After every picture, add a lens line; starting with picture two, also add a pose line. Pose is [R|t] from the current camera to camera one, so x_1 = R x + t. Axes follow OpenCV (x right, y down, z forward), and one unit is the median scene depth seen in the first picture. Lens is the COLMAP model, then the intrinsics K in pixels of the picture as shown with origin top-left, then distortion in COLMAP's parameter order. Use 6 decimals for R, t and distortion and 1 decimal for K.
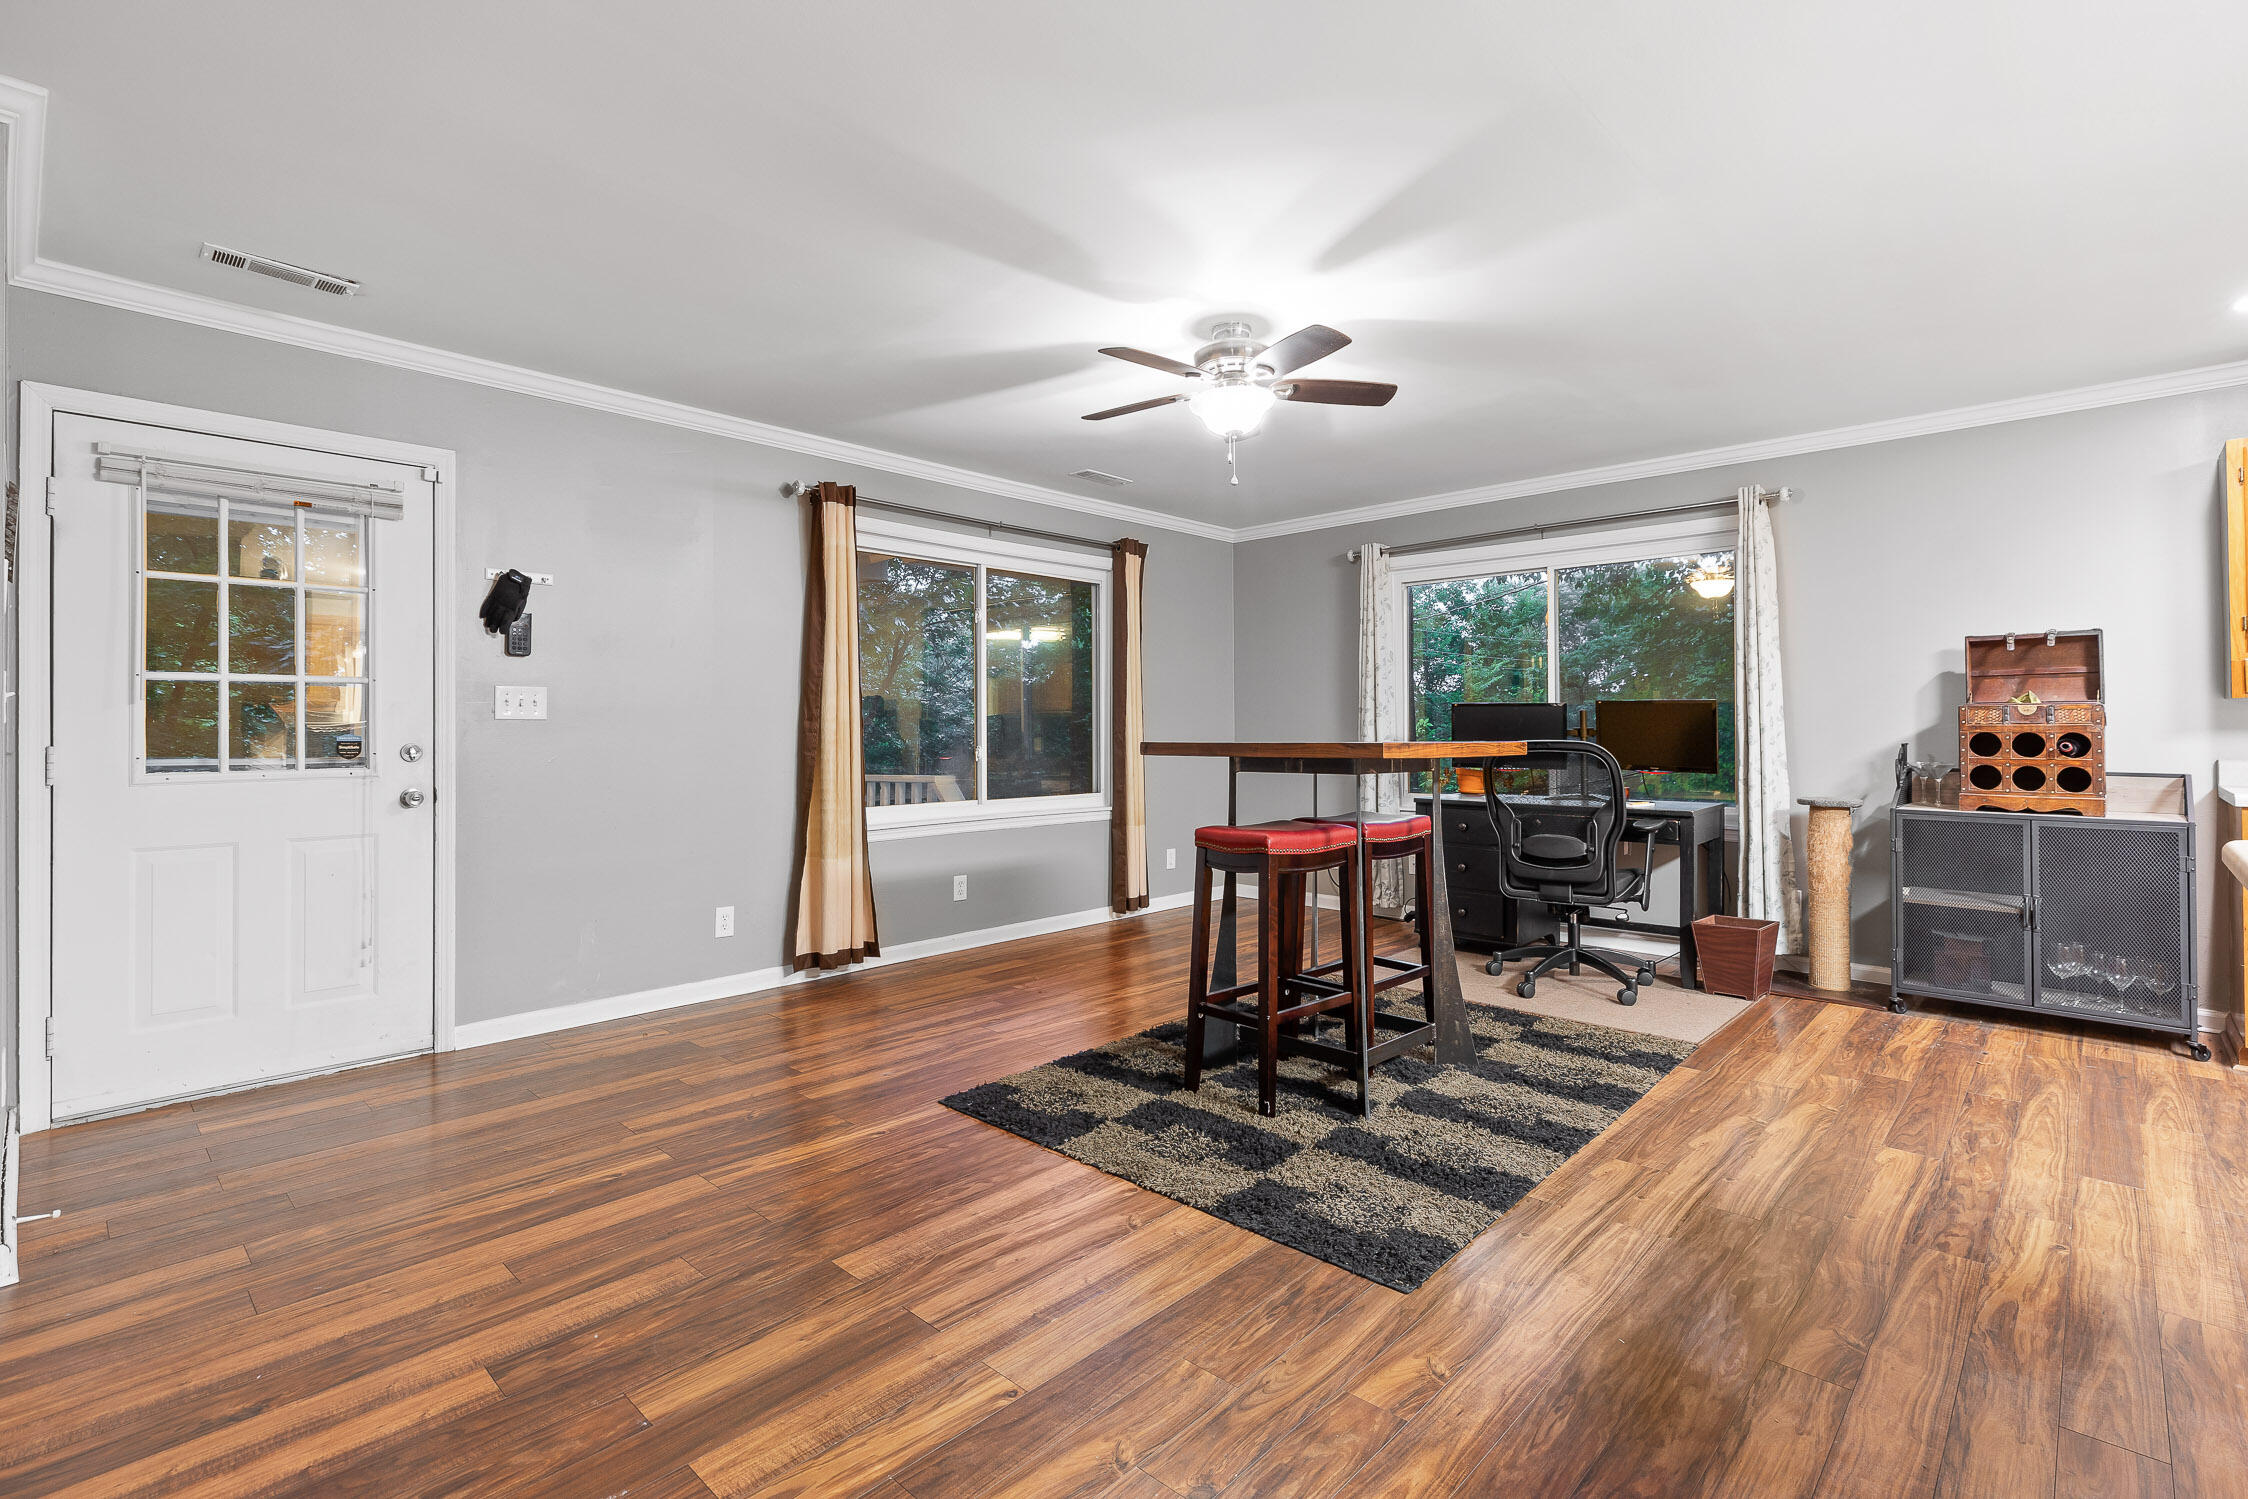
lens RADIAL K [[1032.4, 0, 1130.0], [0, 1032.4, 738.2], [0, 0, 1]] dist [-0.001627, -0.001043]
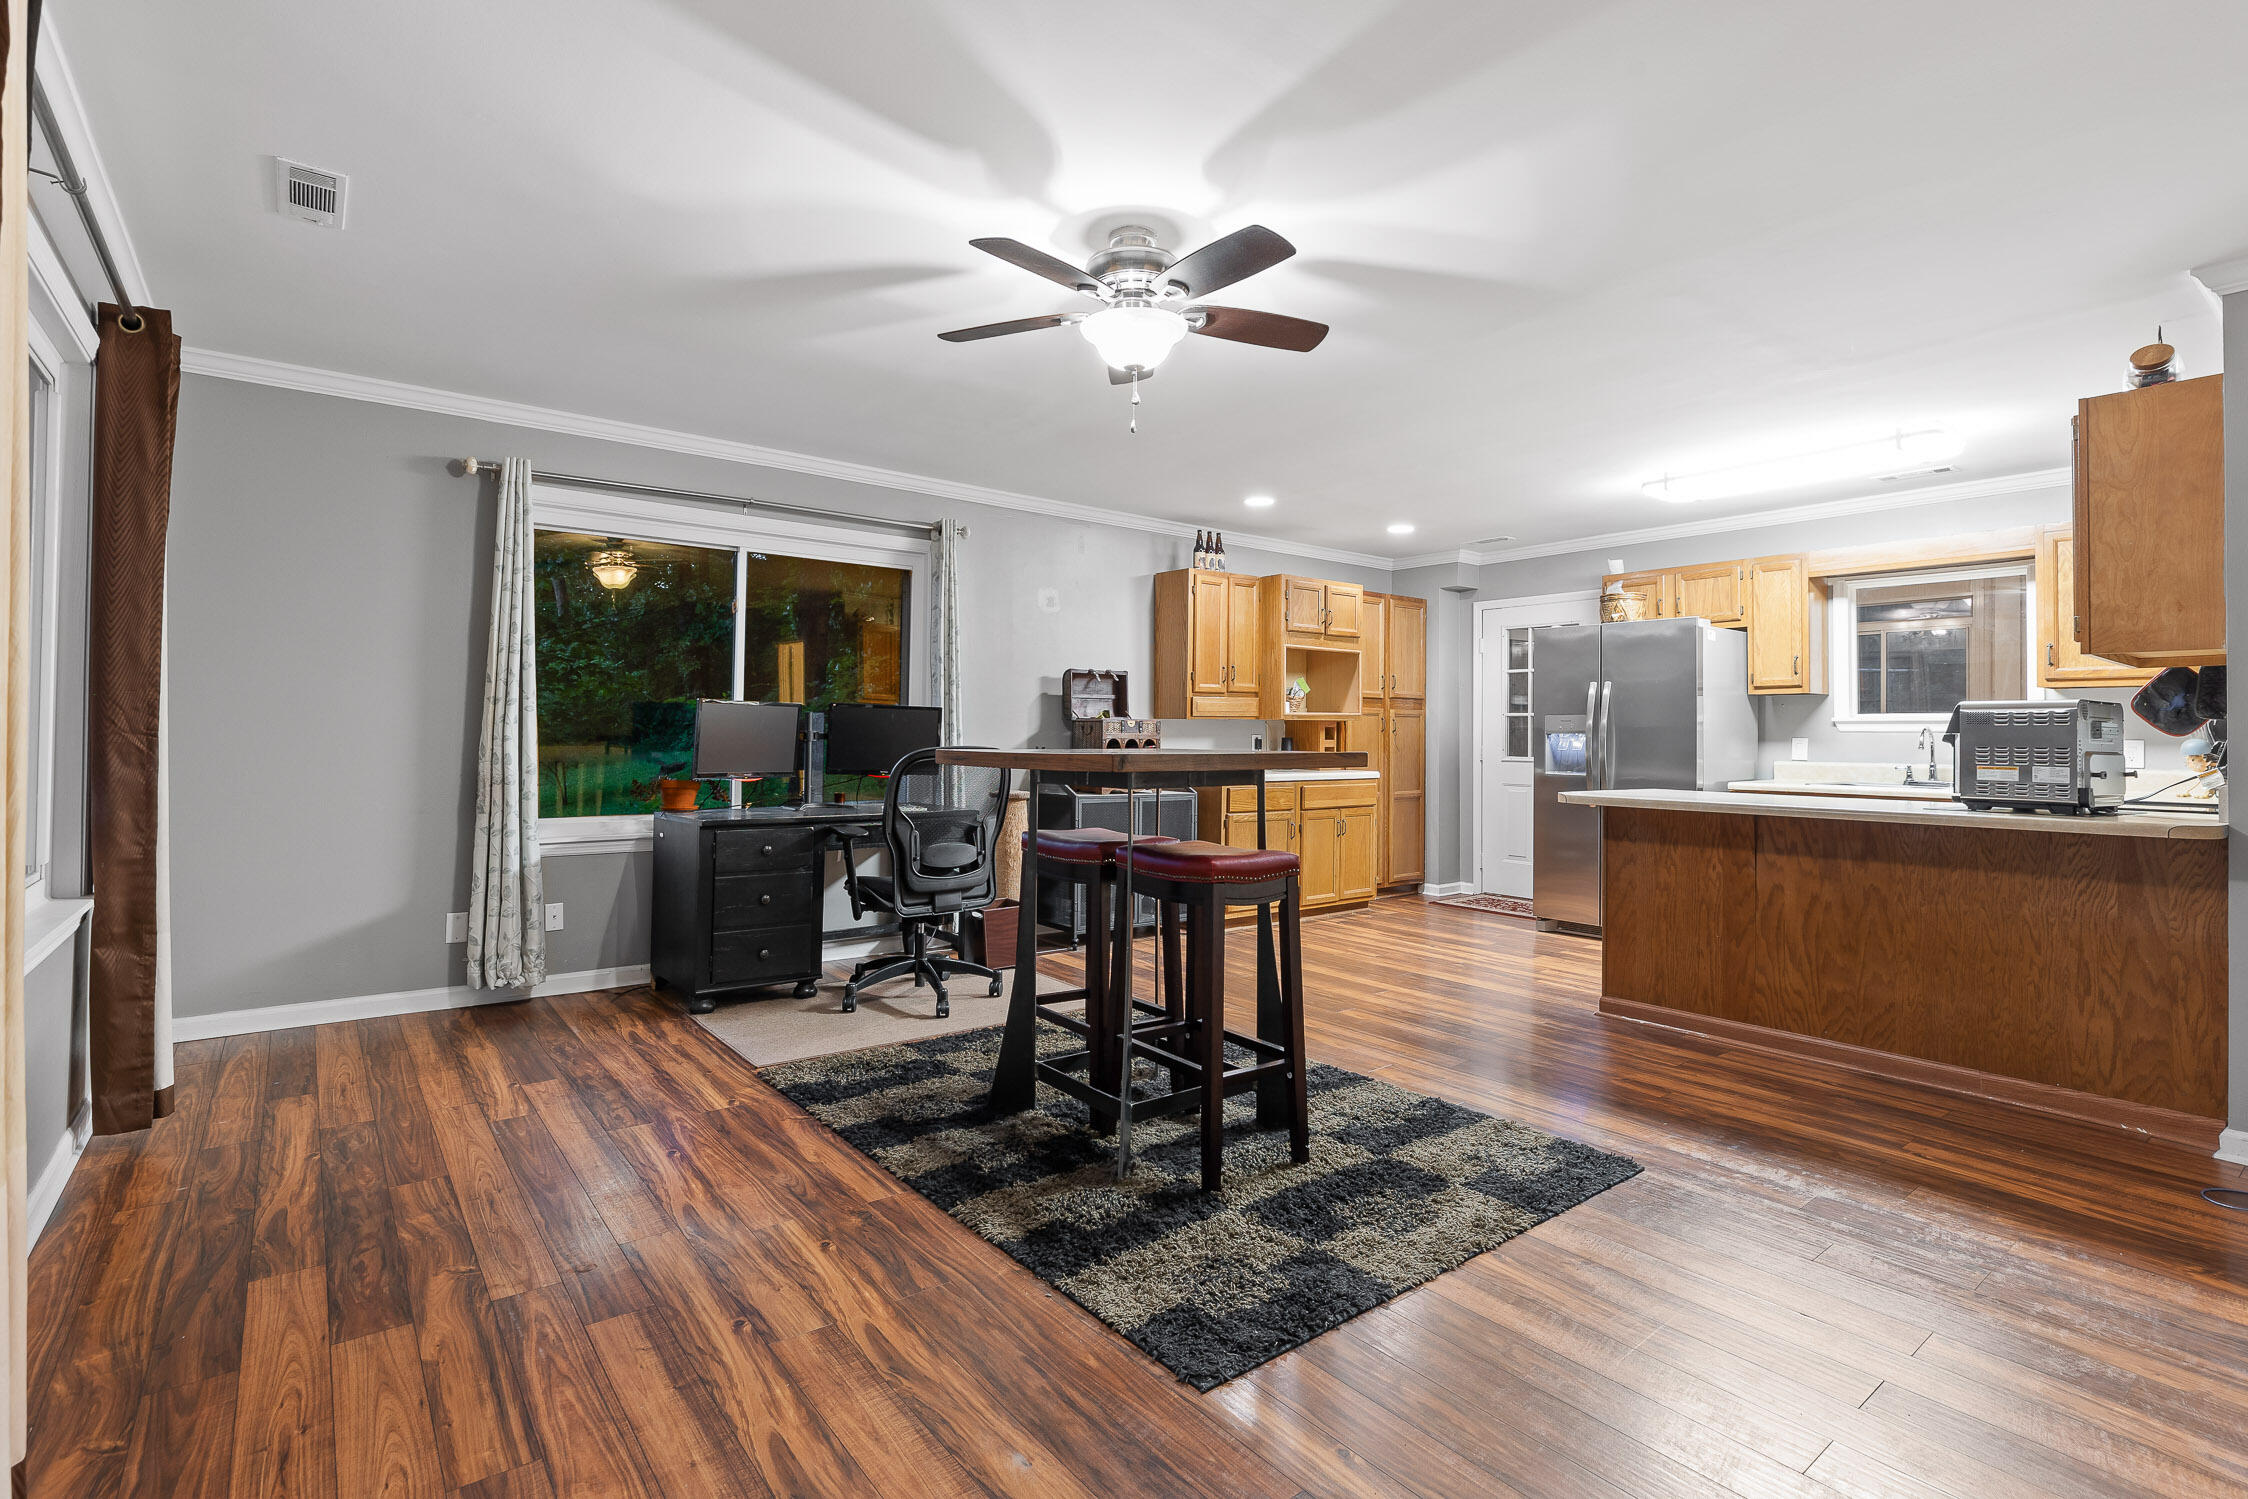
lens RADIAL K [[1065.4, 0, 1131.8], [0, 1065.4, 737.1], [0, 0, 1]] dist [-0.003603, 0.000551]
pose [[0.140622, 0.000895, 0.990063, -0.789864], [-0.005896, 0.999983, -0.000067, -0.010656], [-0.990046, -0.005828, 0.140624, 0.973365]]
